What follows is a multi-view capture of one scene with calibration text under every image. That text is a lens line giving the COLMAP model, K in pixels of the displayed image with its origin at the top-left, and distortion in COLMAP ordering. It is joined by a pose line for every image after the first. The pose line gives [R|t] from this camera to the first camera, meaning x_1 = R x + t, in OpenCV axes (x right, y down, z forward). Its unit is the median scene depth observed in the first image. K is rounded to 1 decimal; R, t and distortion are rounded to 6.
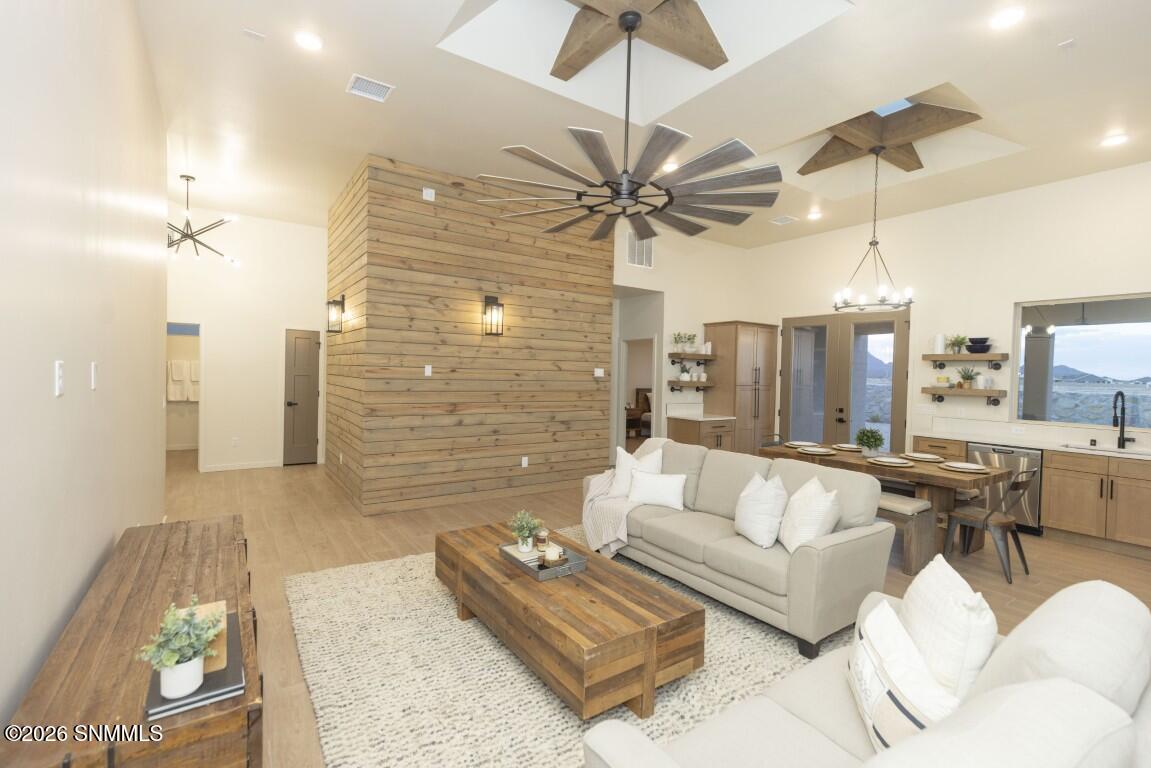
lens RADIAL K [[512.1, 0, 568.7], [0, 512.1, 381.6], [0, 0, 1]] dist [0.004135, -0.000517]
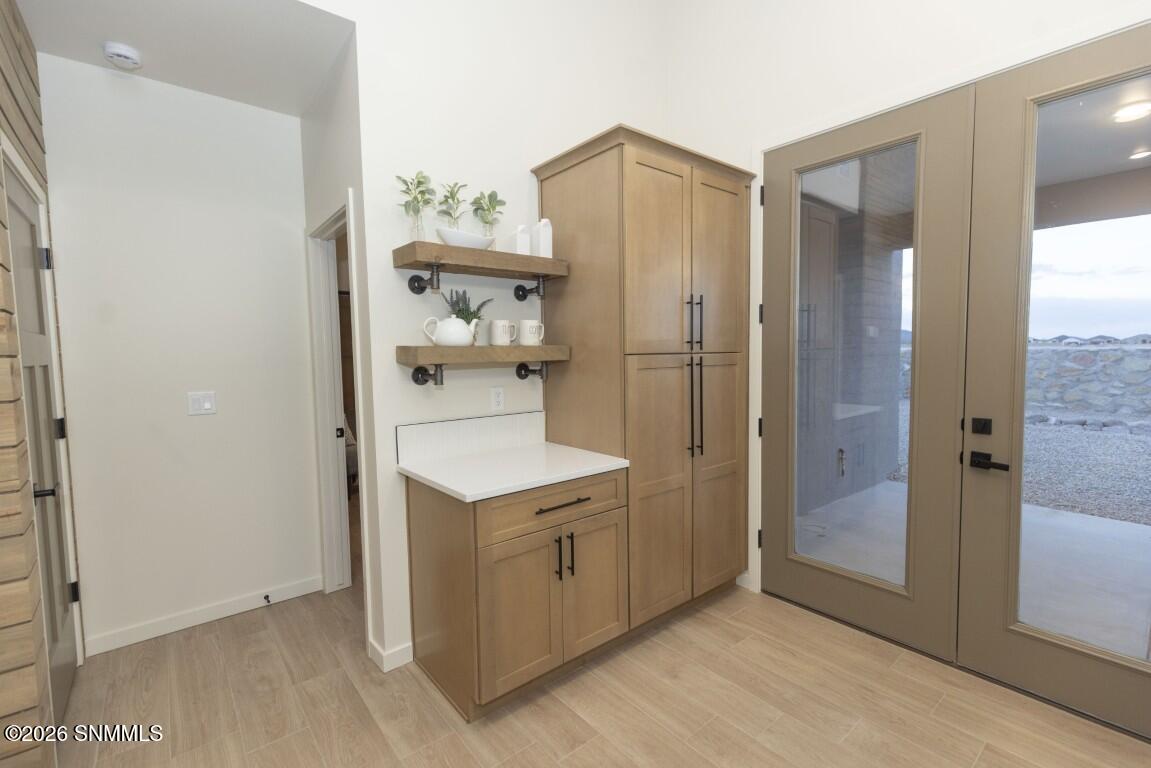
lens RADIAL K [[512.1, 0, 580.5], [0, 512.1, 388.0], [0, 0, 1]] dist [0.004135, -0.000517]
pose [[0.992547, -0.046456, 0.112664, 0.256684], [0.040425, 0.997654, 0.055240, 0.009497], [-0.114966, -0.050274, 0.992096, 0.684186]]
